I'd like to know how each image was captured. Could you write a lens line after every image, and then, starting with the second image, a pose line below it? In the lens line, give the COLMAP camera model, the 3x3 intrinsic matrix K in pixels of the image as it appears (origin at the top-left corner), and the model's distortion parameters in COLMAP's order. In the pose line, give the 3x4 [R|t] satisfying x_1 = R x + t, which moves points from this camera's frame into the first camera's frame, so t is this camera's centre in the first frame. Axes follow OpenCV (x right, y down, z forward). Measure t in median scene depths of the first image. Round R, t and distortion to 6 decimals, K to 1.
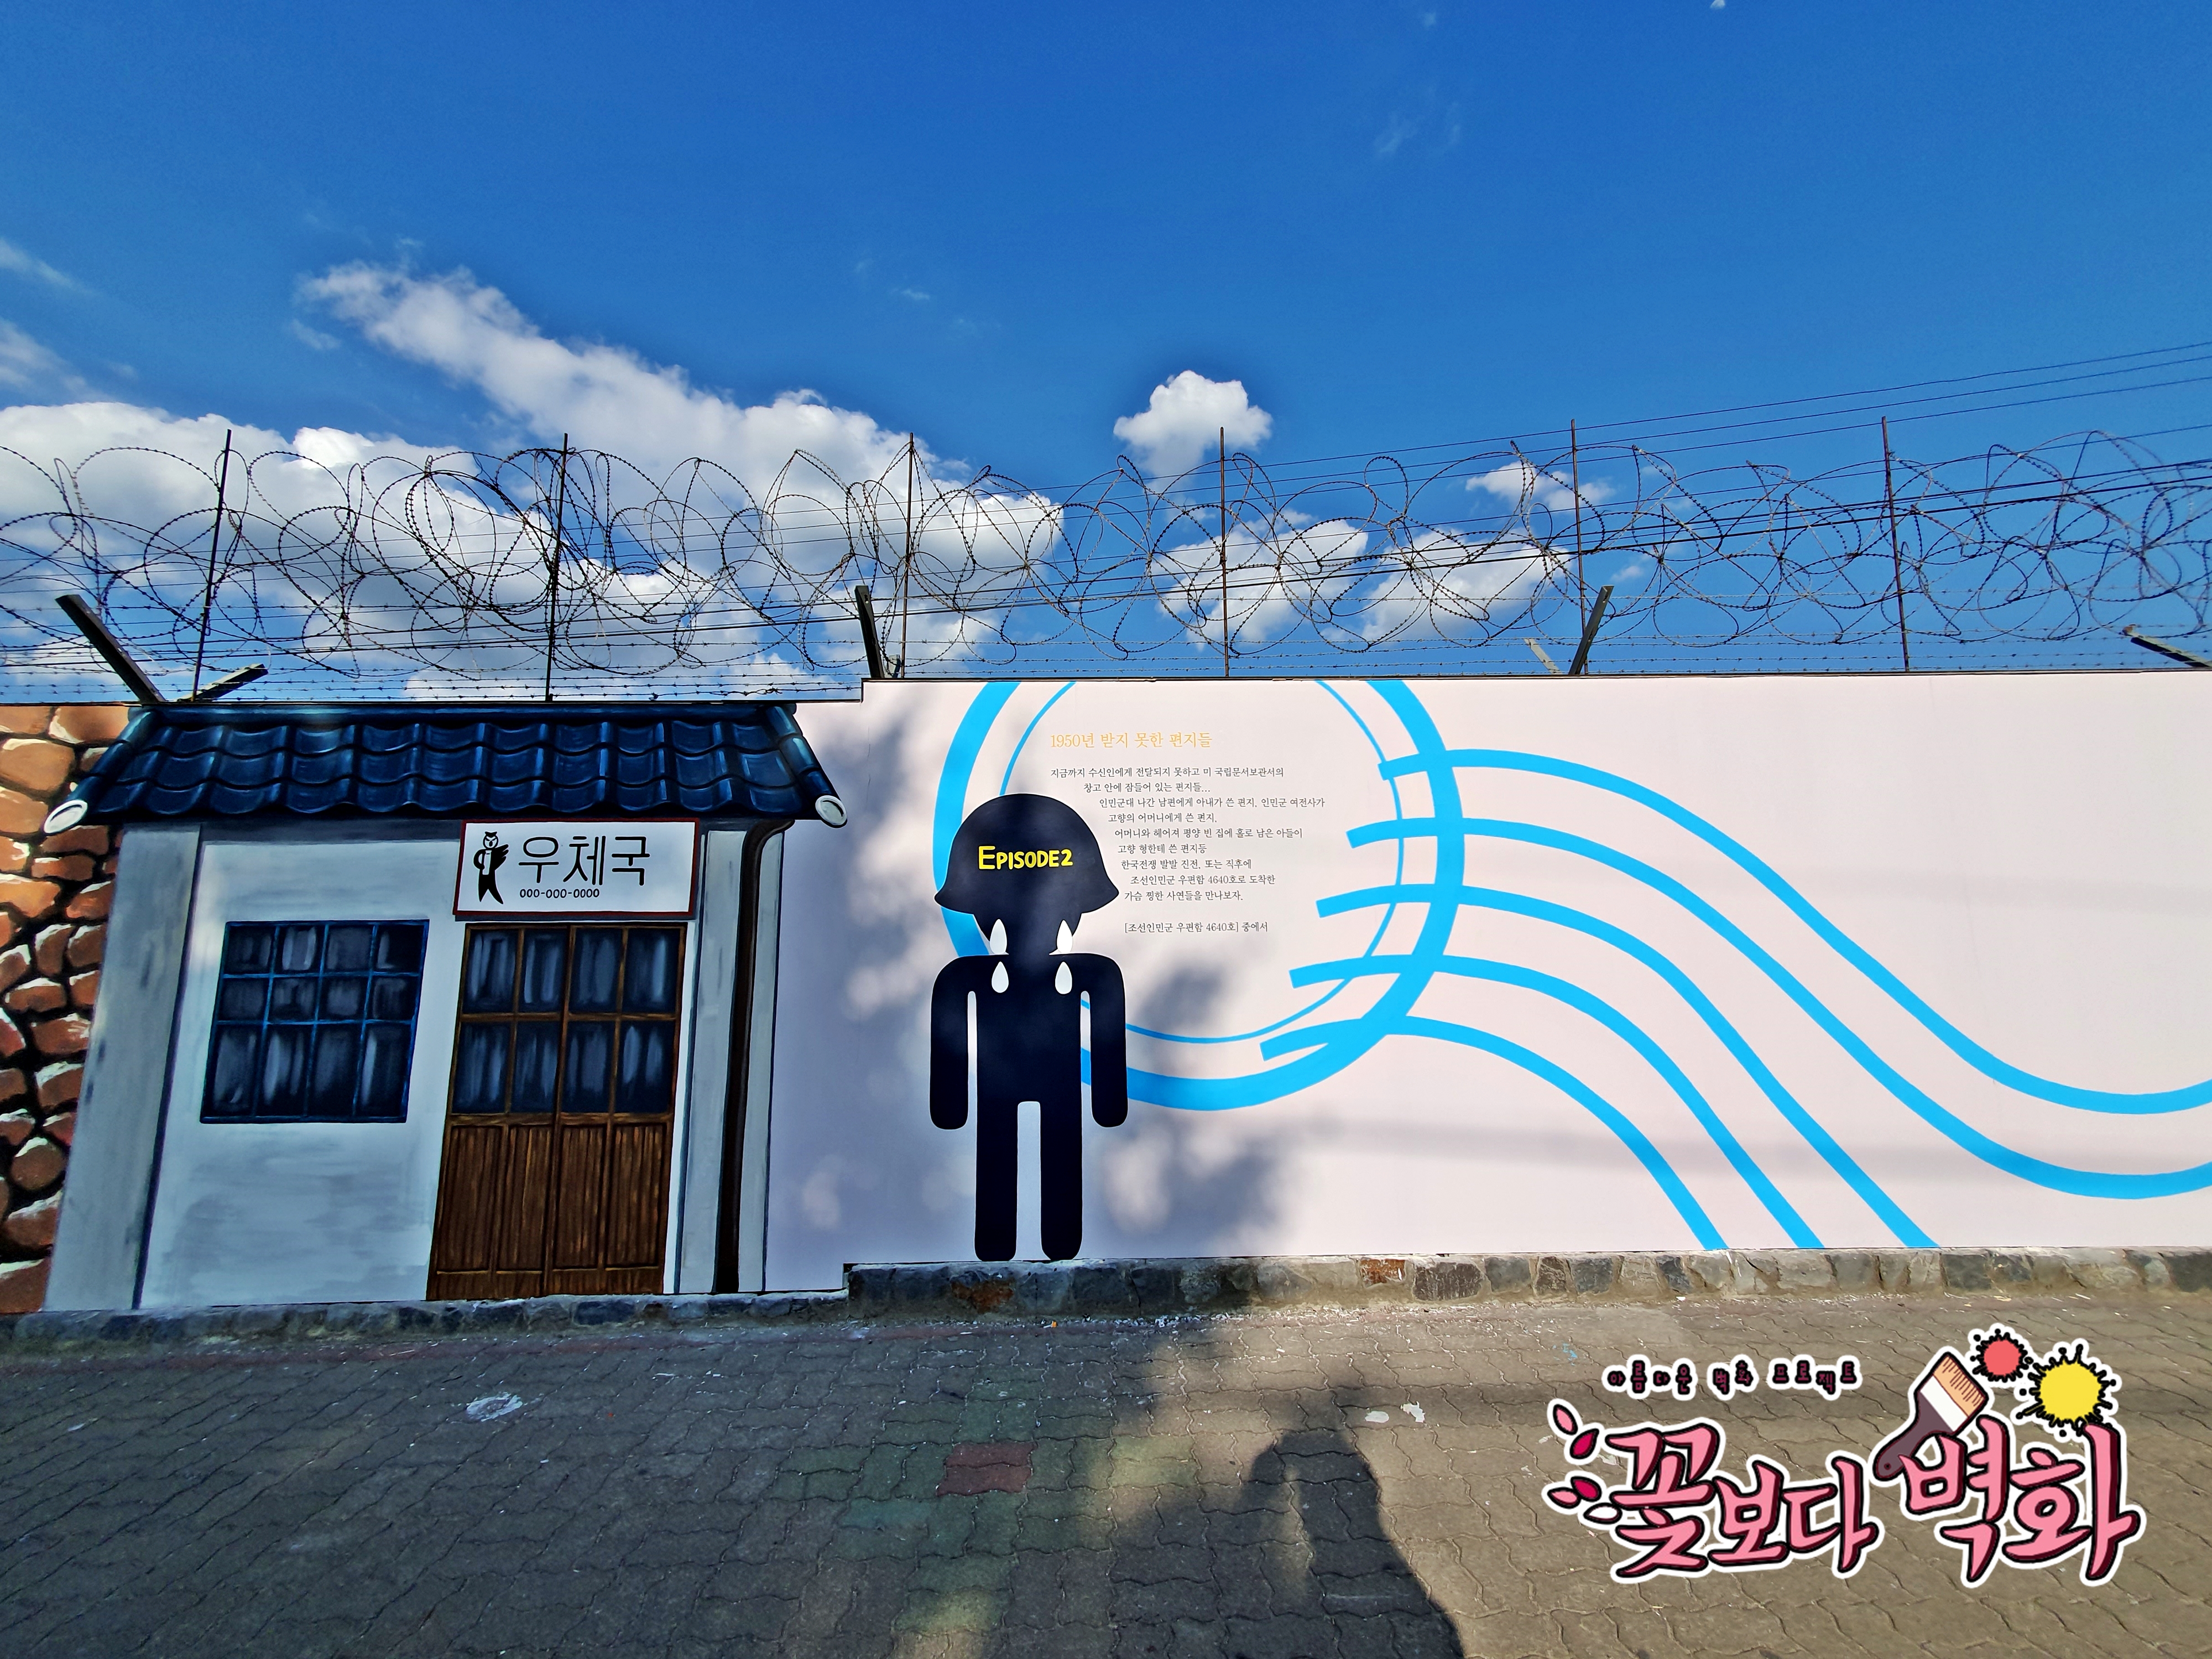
lens RADIAL K [[875.0, 0, 1121.2], [0, 875.0, 829.7], [0, 0, 1]] dist [0.009864, -0.000272]
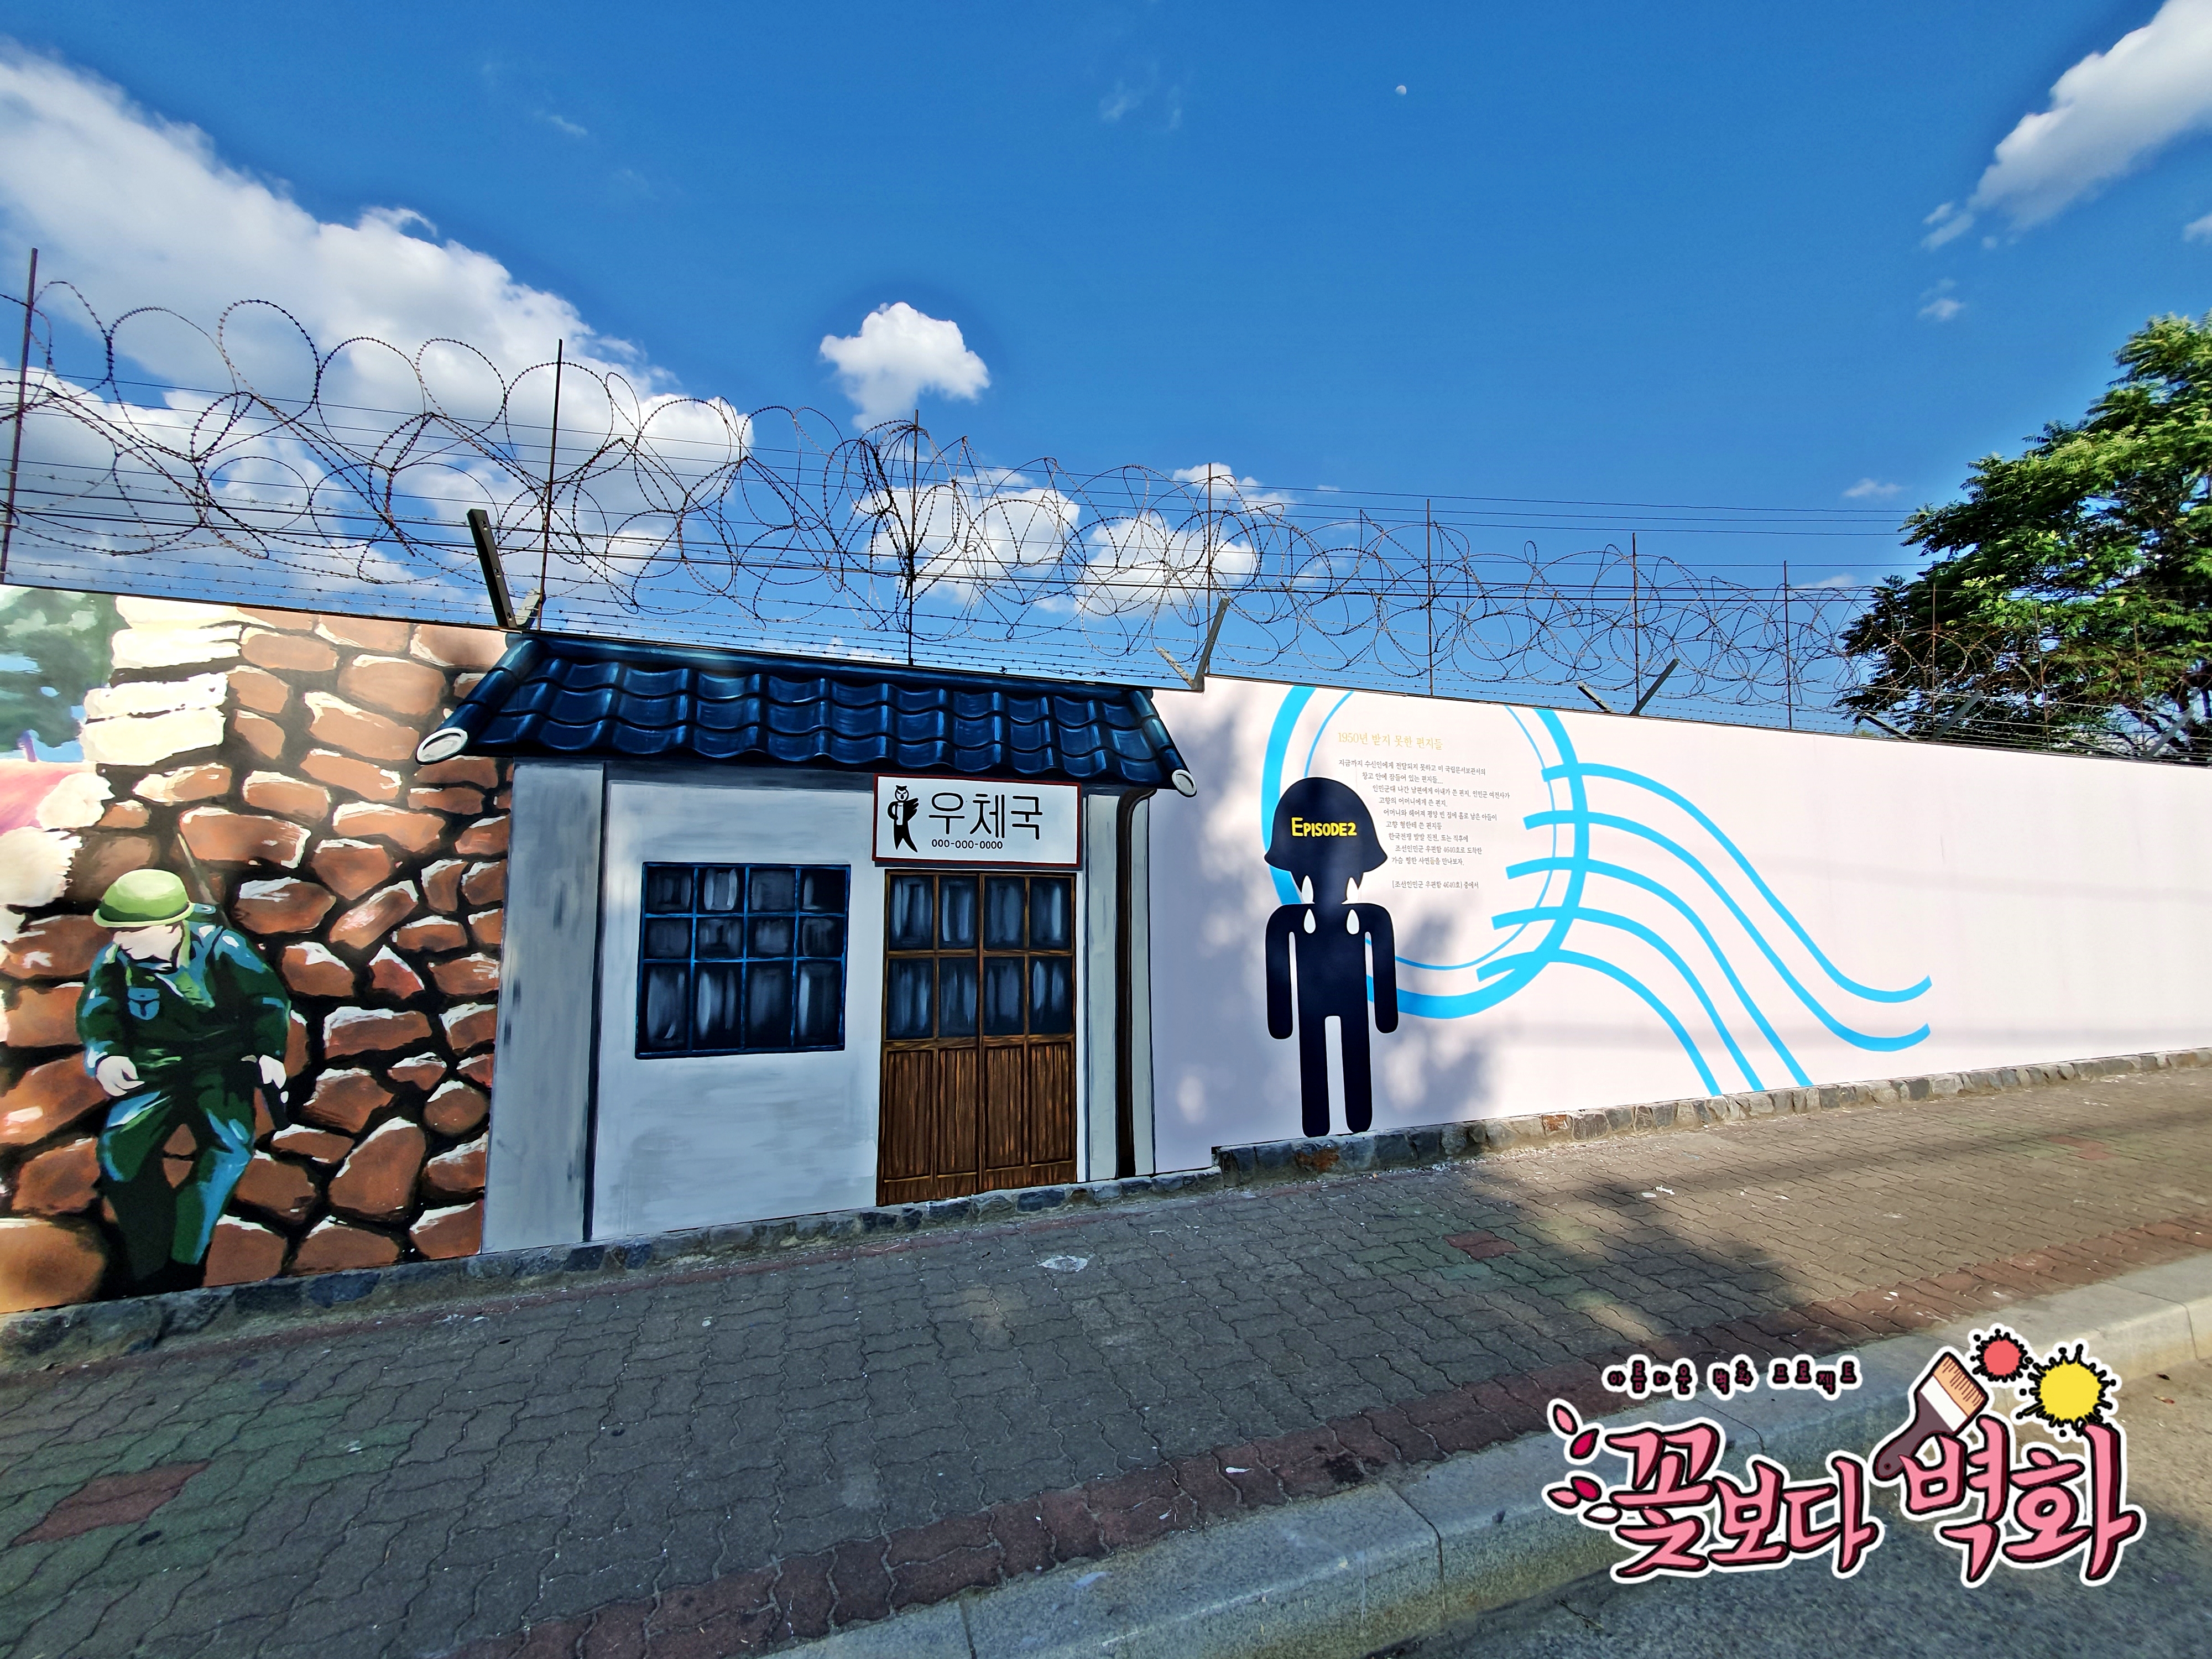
lens RADIAL K [[875.0, 0, 1125.2], [0, 875.0, 828.0], [0, 0, 1]] dist [0.009864, -0.000272]
pose [[0.945878, 0.037632, 0.322334, -0.808856], [-0.049456, 0.998368, 0.028567, 0.010213], [-0.320733, -0.042963, 0.946195, -0.115647]]
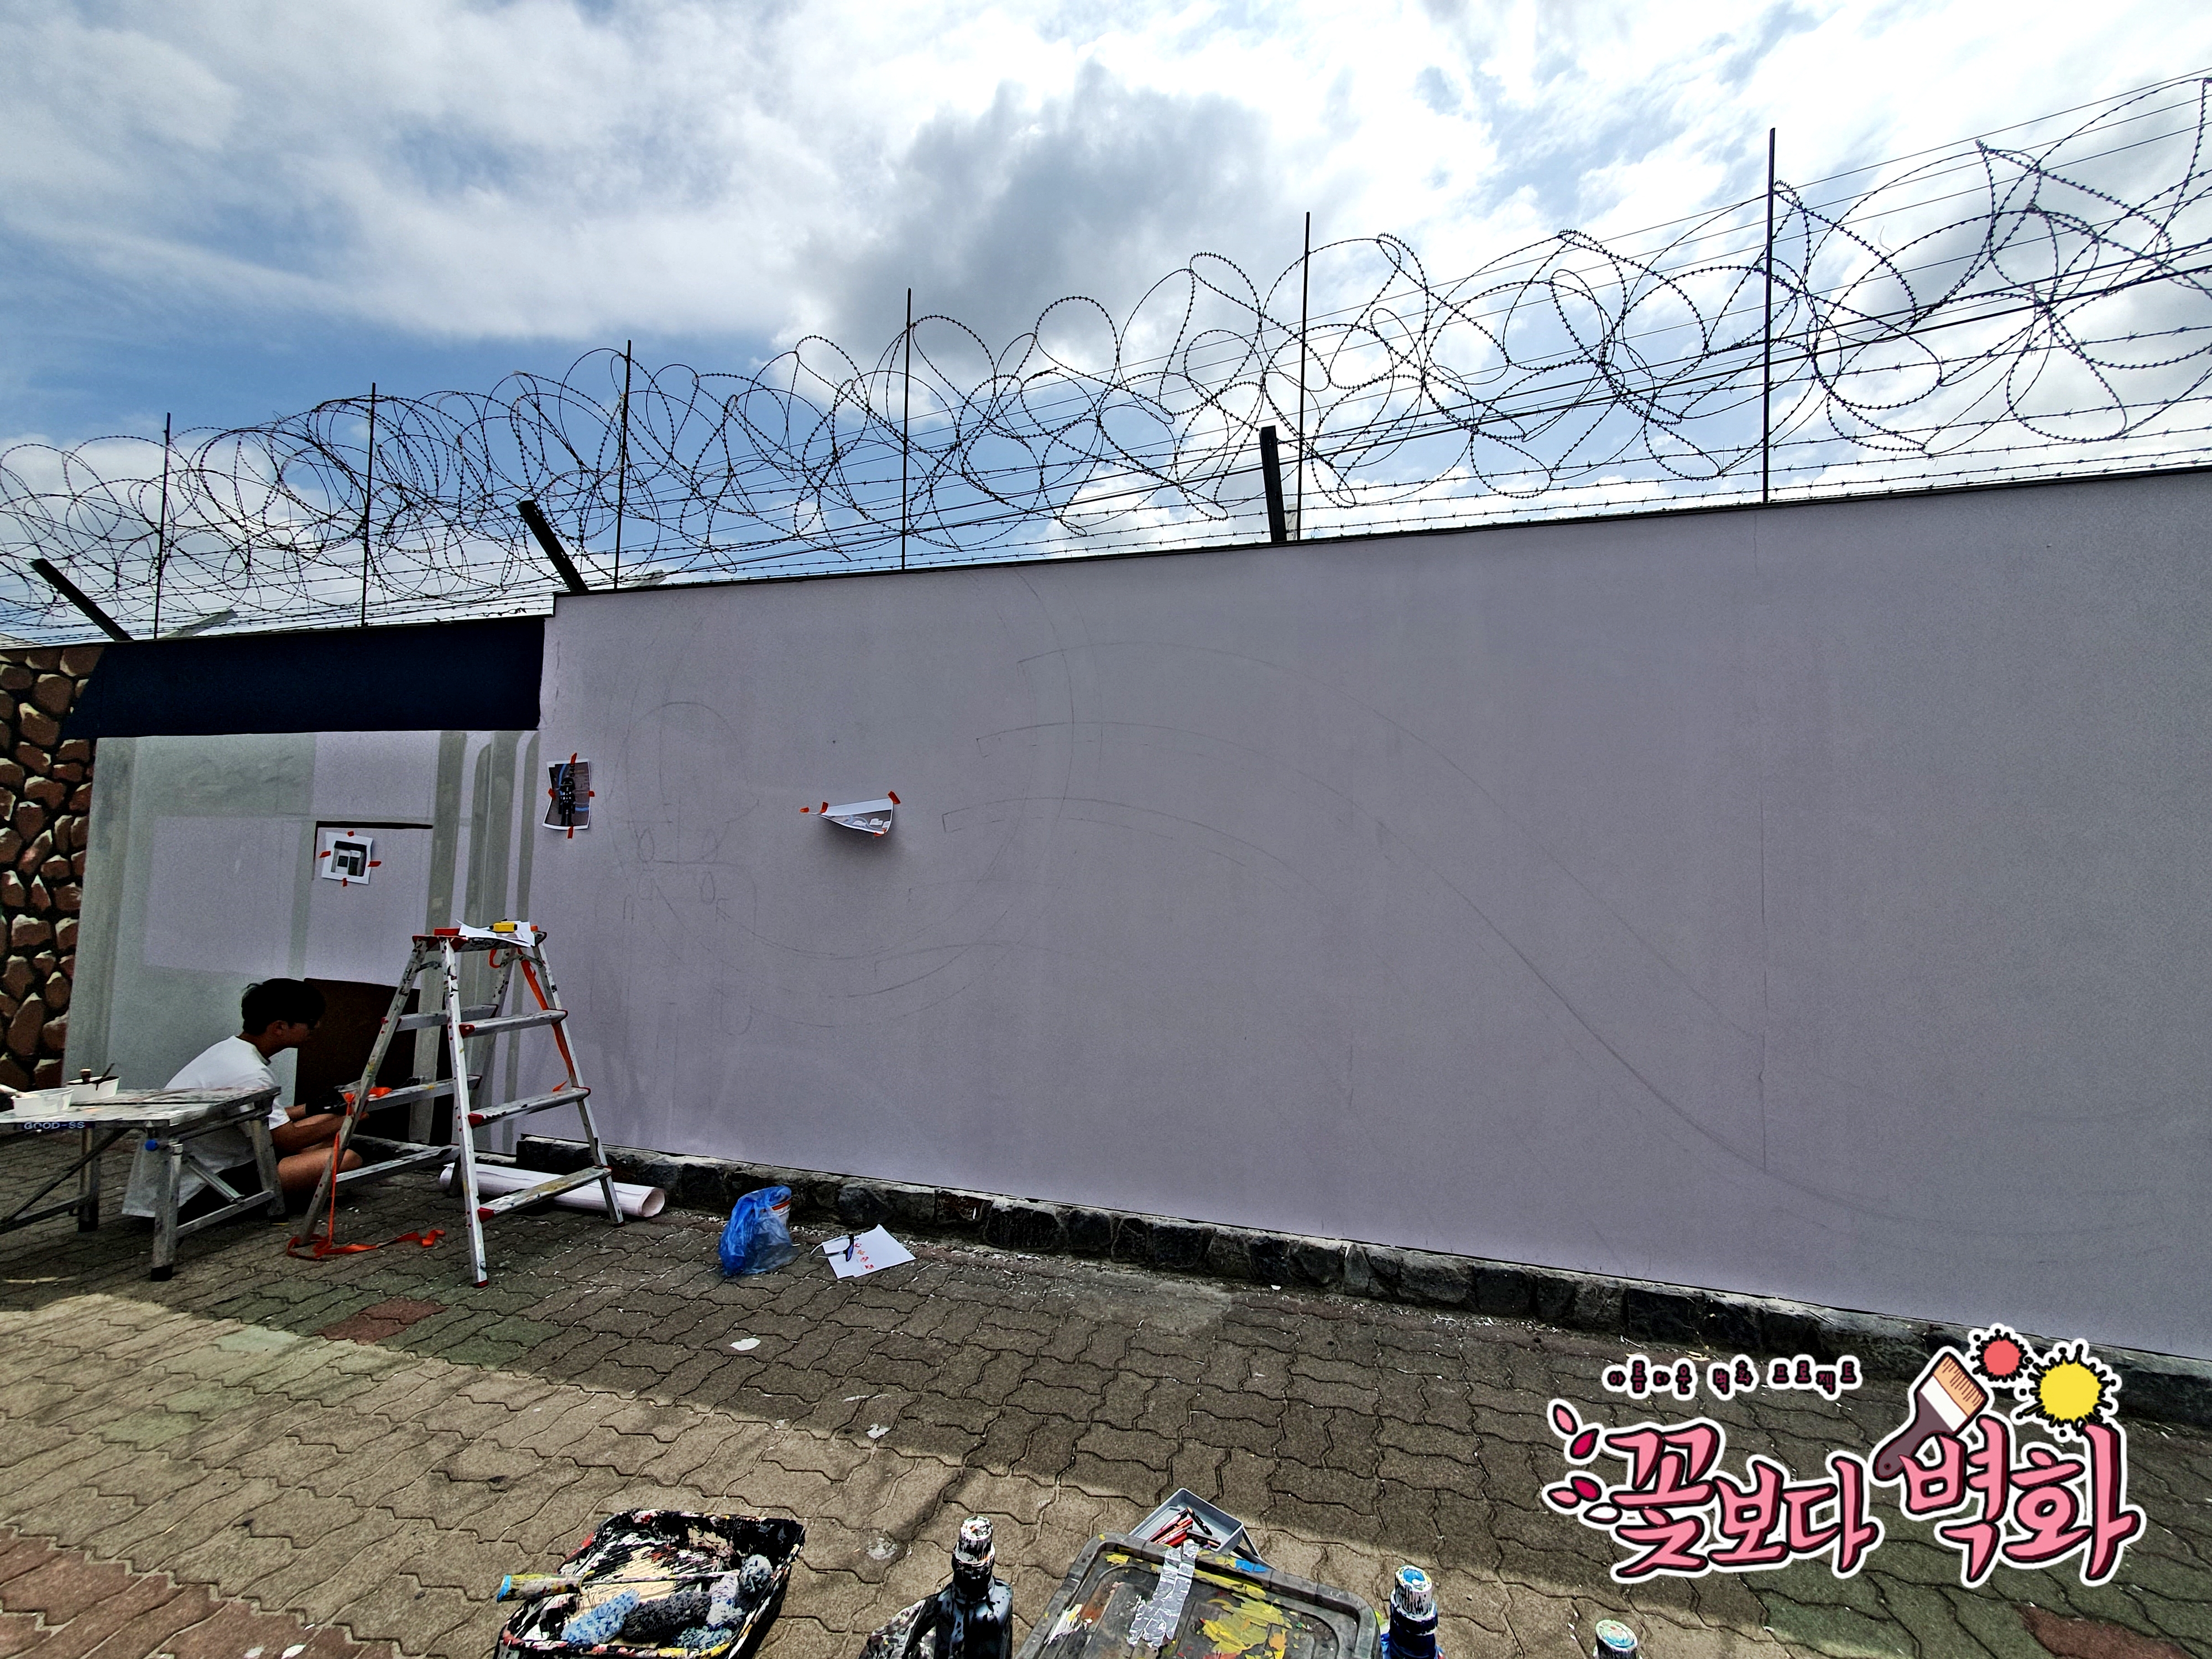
lens RADIAL K [[875.0, 0, 1122.6], [0, 875.0, 835.5], [0, 0, 1]] dist [0.009864, -0.000272]
pose [[0.959380, 0.023747, -0.281117, 0.676729], [0.001825, 0.995908, 0.090356, 0.020880], [0.282112, -0.087199, 0.955410, 0.176977]]
